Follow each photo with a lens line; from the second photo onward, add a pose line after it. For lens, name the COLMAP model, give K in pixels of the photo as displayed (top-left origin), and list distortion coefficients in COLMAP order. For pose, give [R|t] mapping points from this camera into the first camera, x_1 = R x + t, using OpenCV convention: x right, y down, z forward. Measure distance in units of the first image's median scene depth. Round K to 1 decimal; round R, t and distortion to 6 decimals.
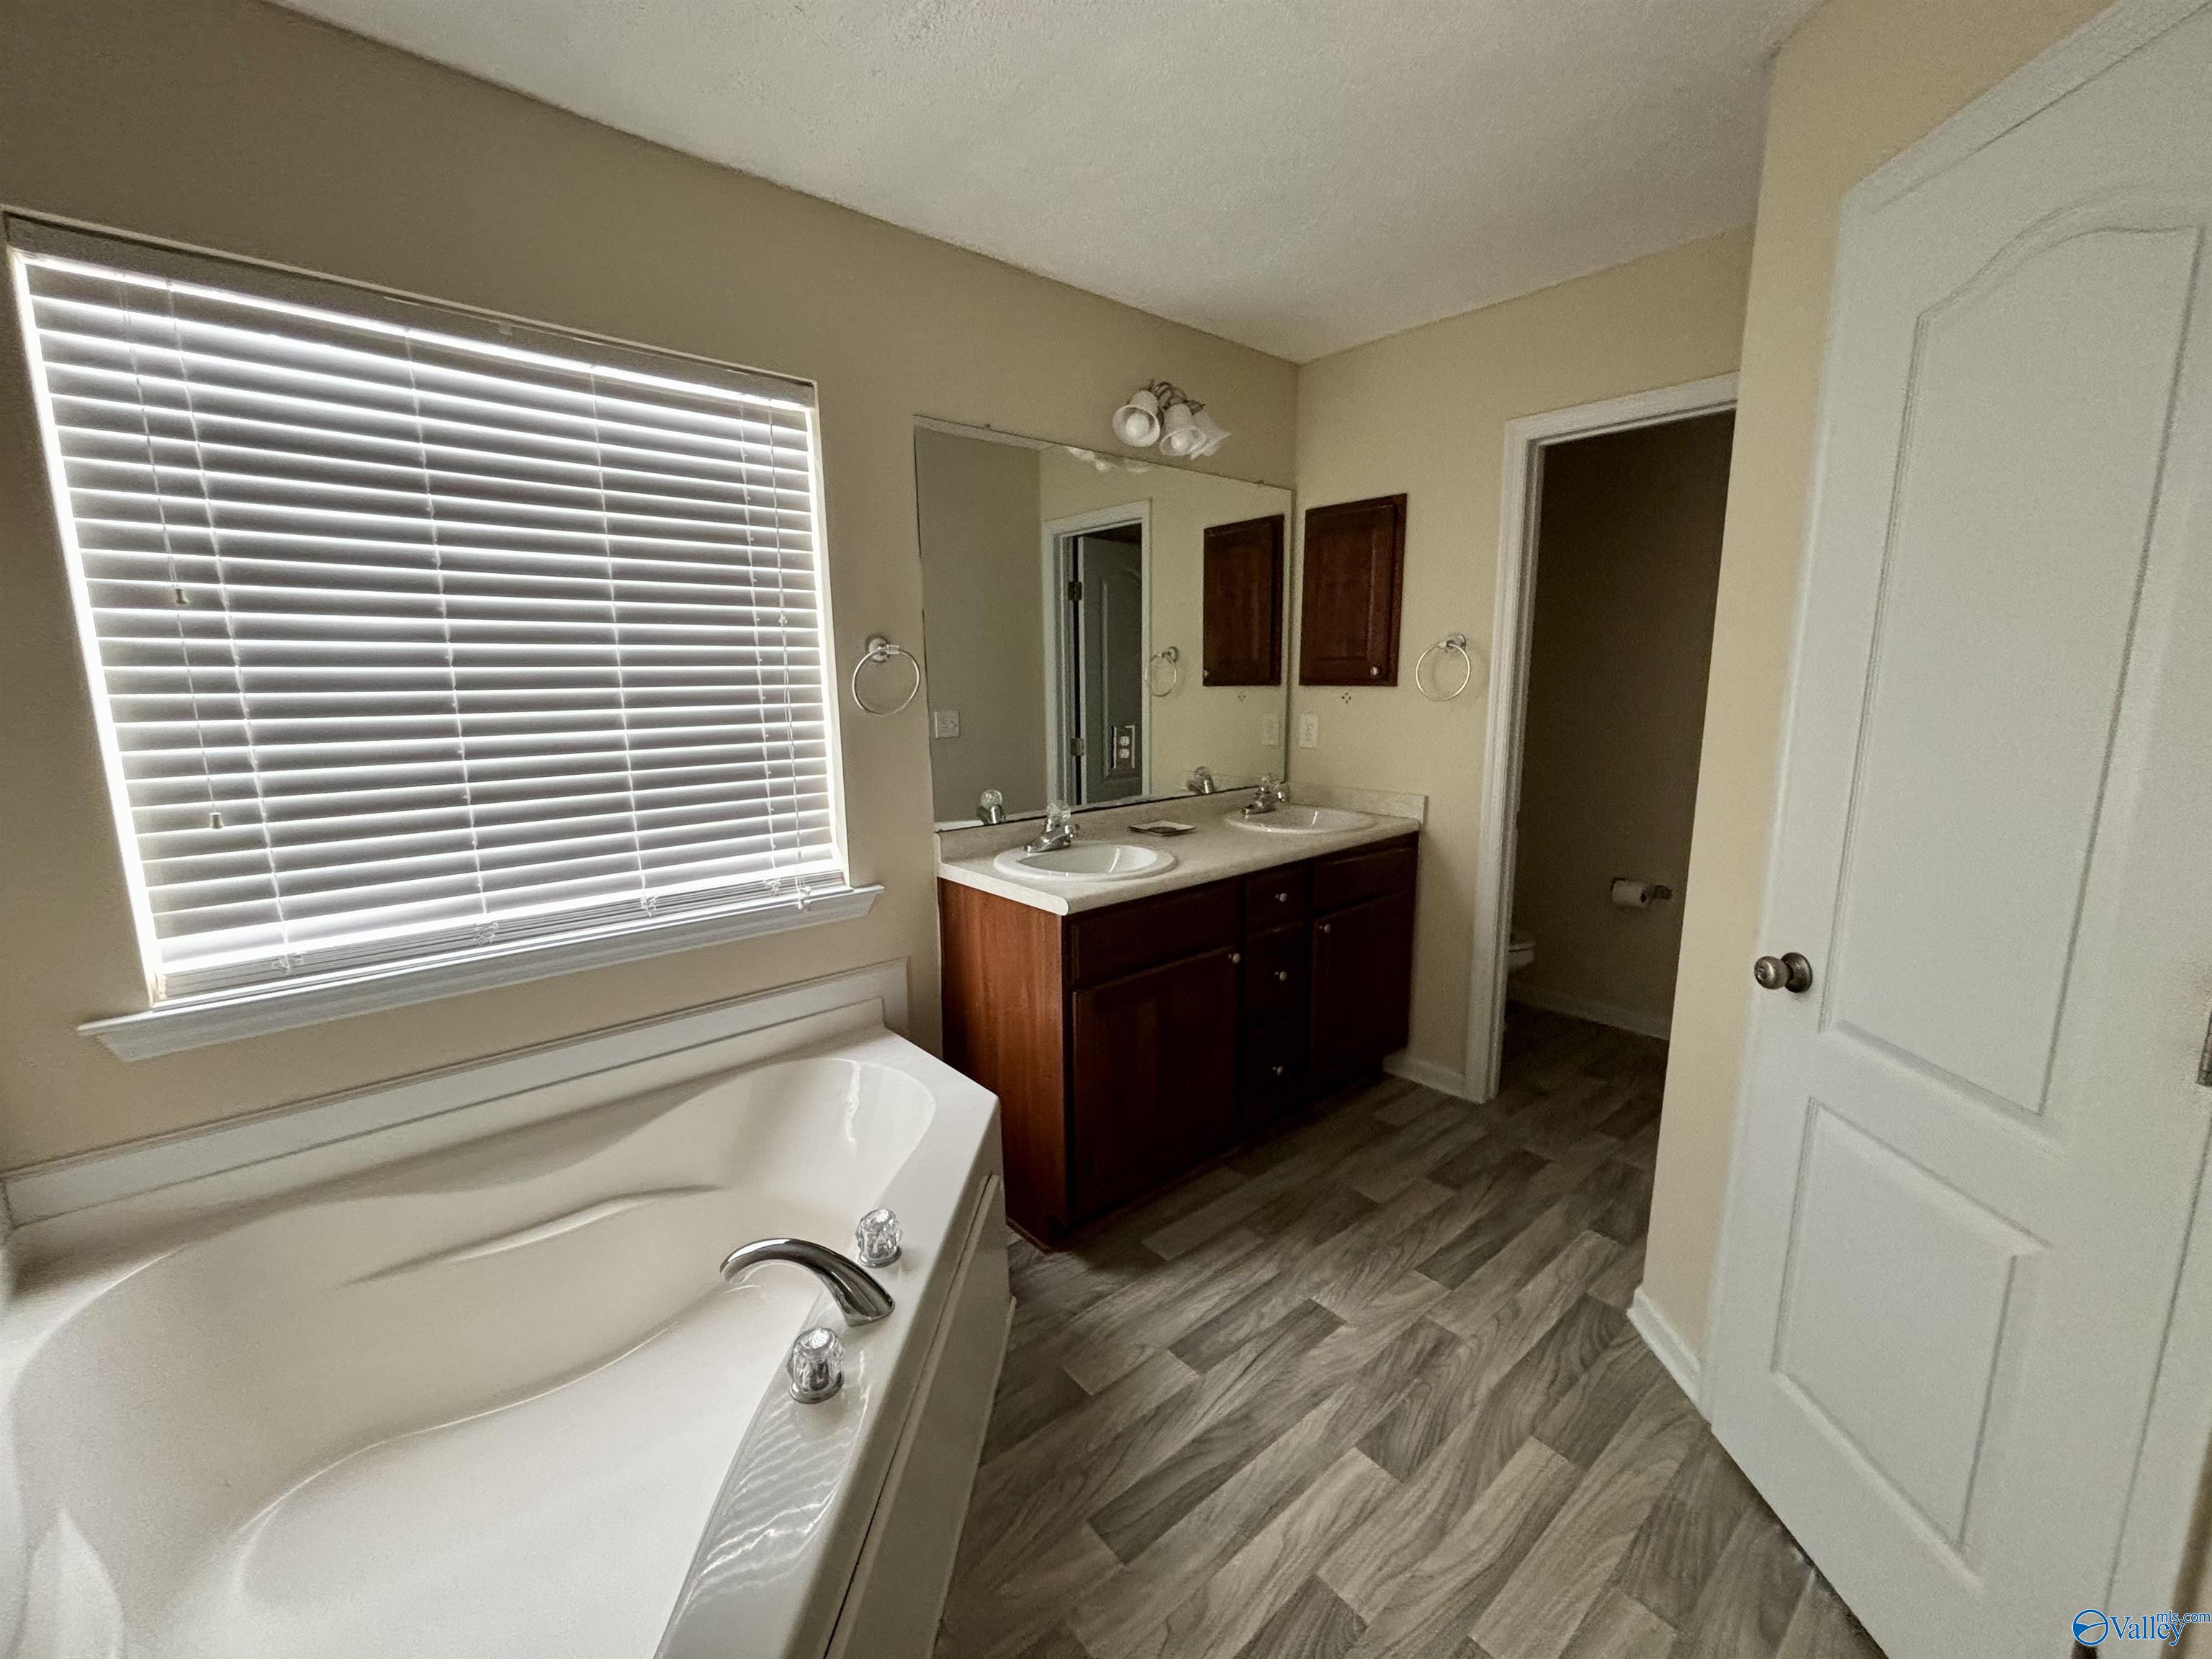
lens RADIAL K [[898.4, 0, 1095.0], [0, 898.4, 837.5], [0, 0, 1]] dist [0.002681, 0.000034]
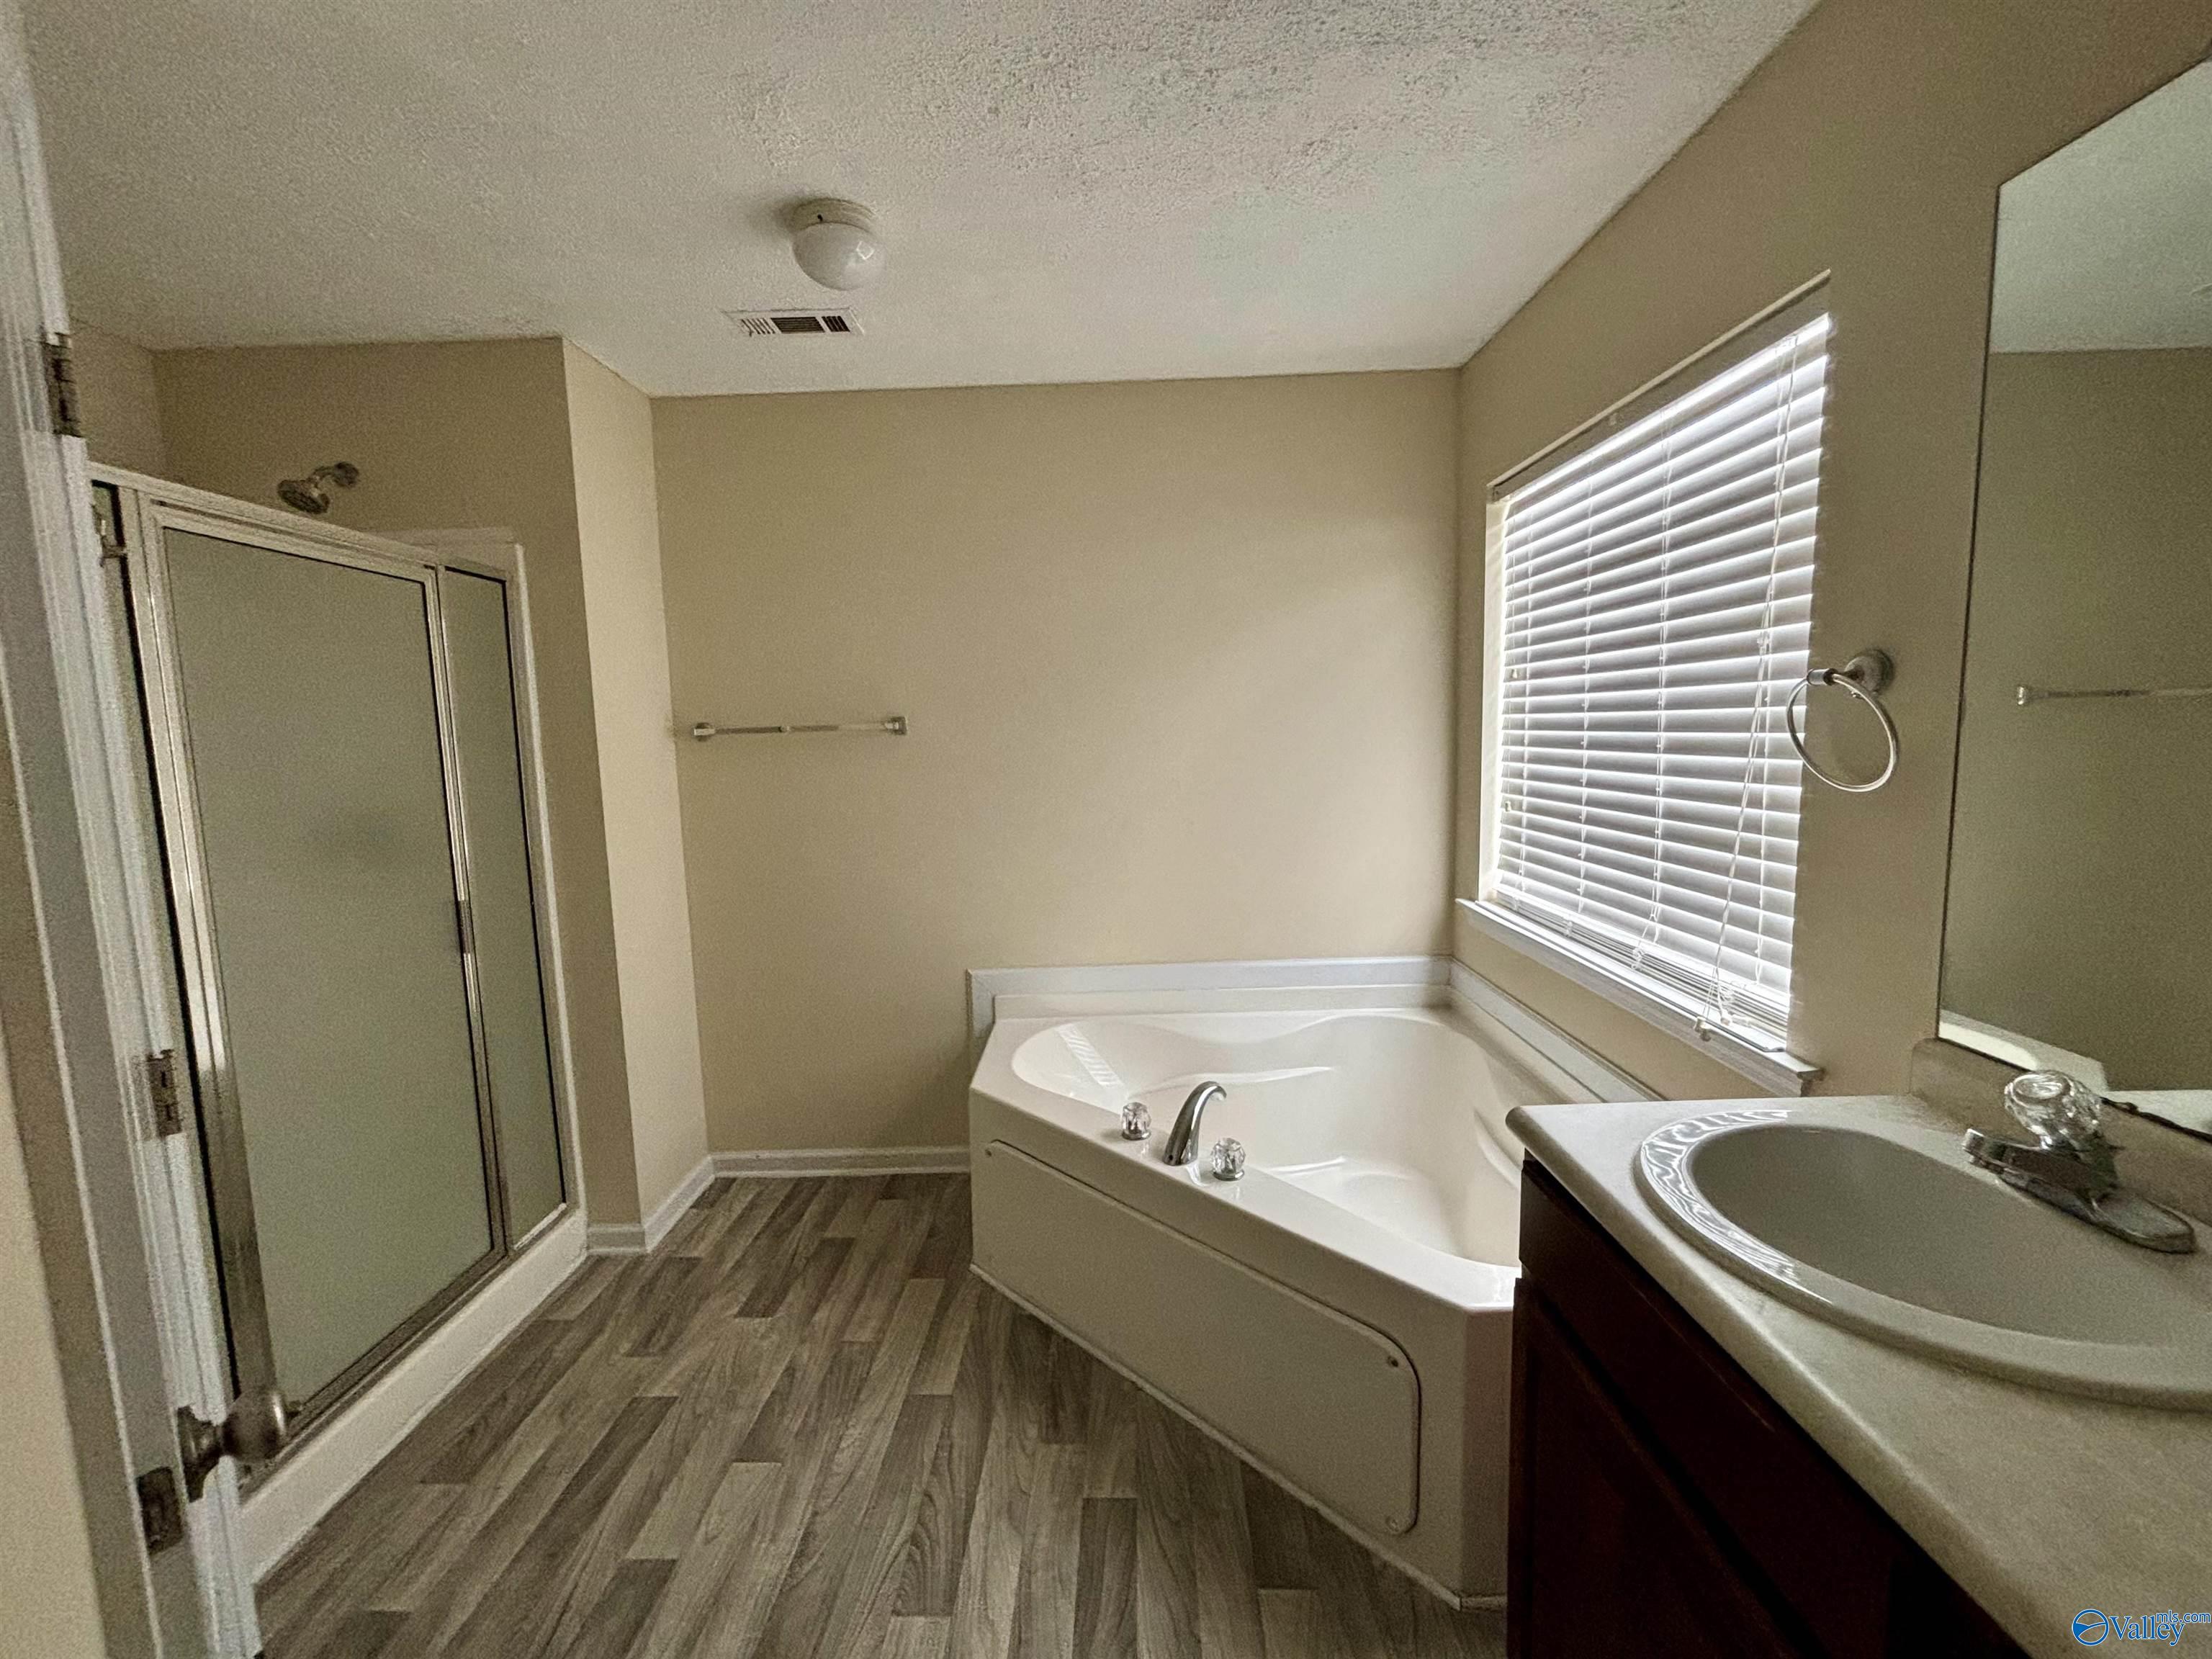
lens RADIAL K [[898.4, 0, 1104.6], [0, 898.4, 826.1], [0, 0, 1]] dist [0.002681, 0.000034]
pose [[-0.660648, 0.106265, -0.743137, 0.686810], [-0.100858, 0.968391, 0.228138, -0.262514], [0.743890, 0.225670, -0.629048, 1.358046]]
